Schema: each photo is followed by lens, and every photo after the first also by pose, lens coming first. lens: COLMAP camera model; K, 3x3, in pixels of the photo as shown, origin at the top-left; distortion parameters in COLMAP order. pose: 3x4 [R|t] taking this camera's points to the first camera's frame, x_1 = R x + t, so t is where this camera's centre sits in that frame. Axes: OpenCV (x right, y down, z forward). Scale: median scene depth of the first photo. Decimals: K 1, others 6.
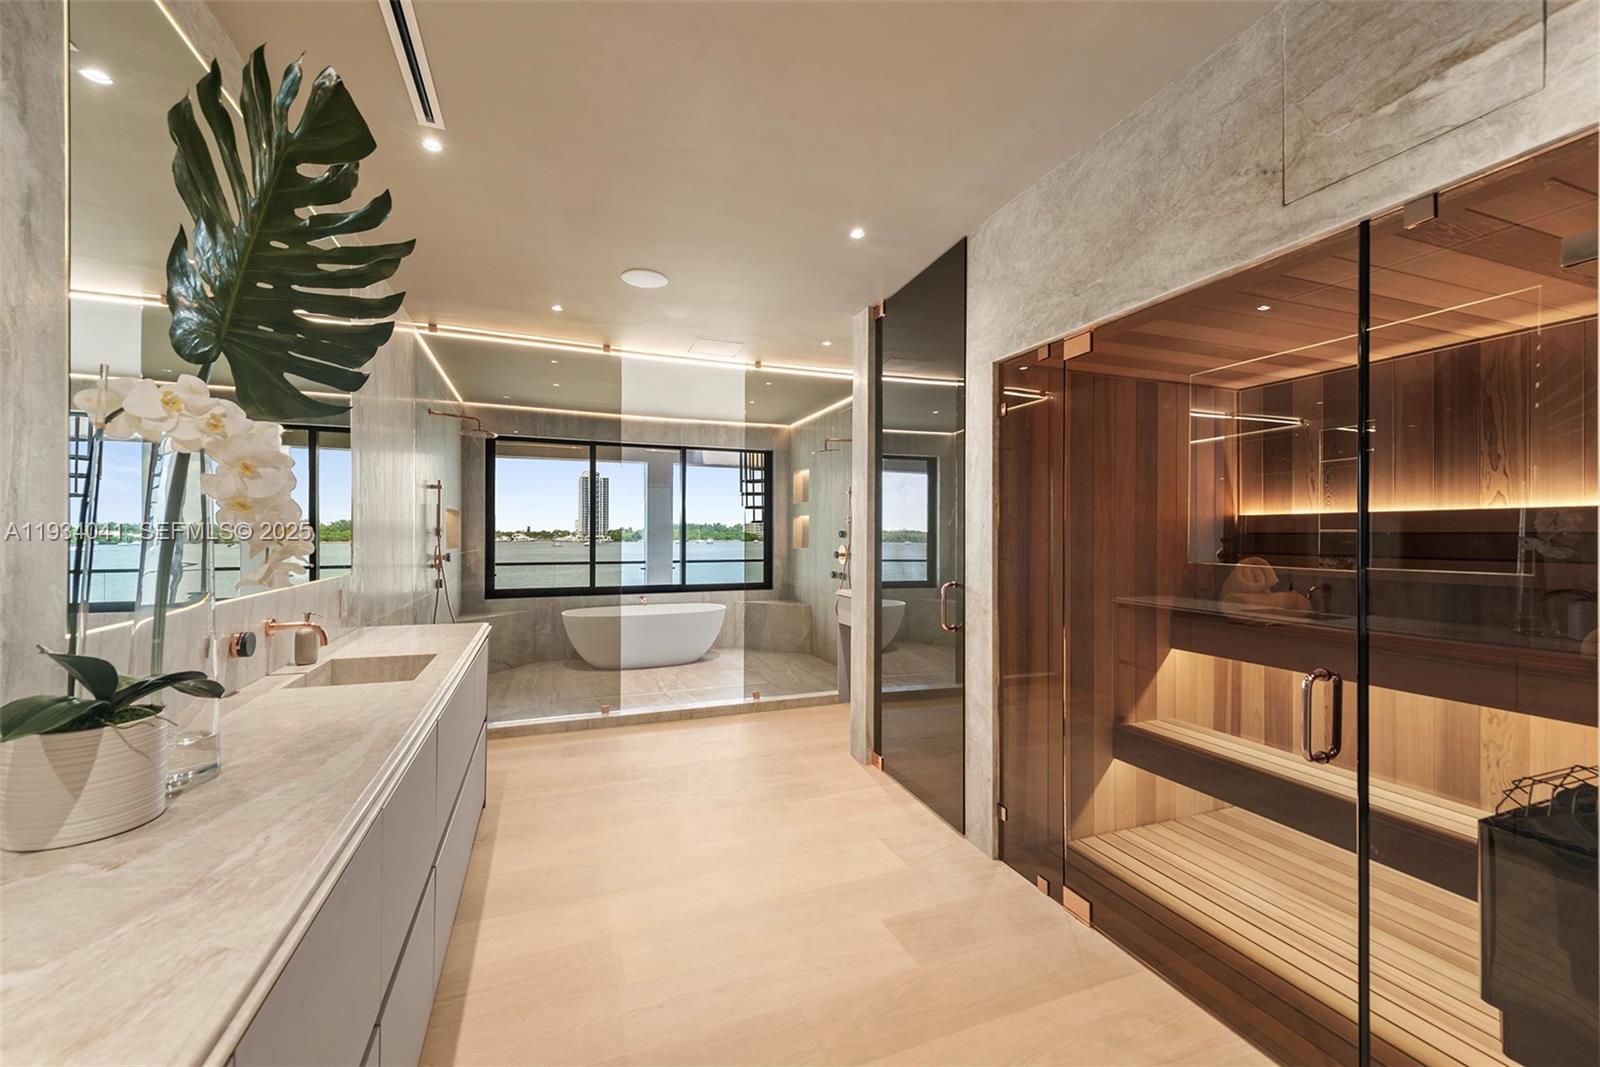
lens RADIAL K [[644.7, 0, 804.6], [0, 644.7, 531.6], [0, 0, 1]] dist [0.000564, 0.000010]
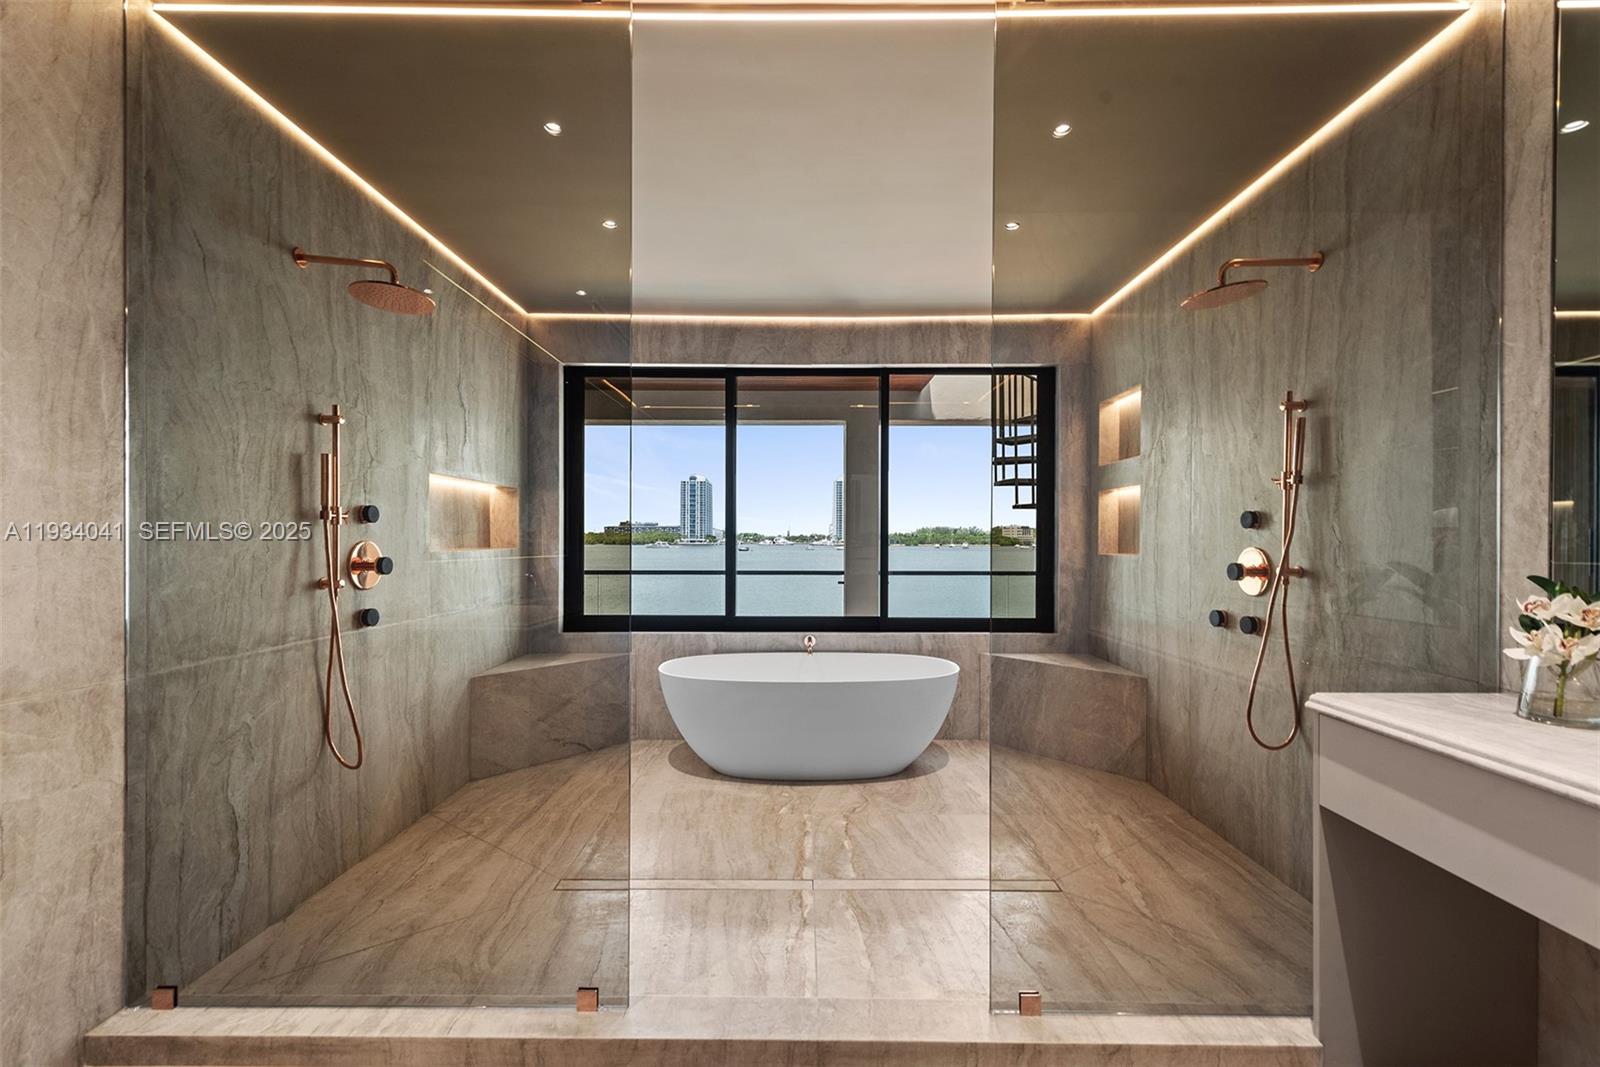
lens RADIAL K [[661.9, 0, 803.5], [0, 661.9, 538.8], [0, 0, 1]] dist [0.021188, 0.000380]
pose [[0.925489, 0.000533, -0.378774, -0.035787], [0.001056, 0.999991, 0.003988, 0.012028], [0.378773, -0.004091, 0.925481, 0.445045]]
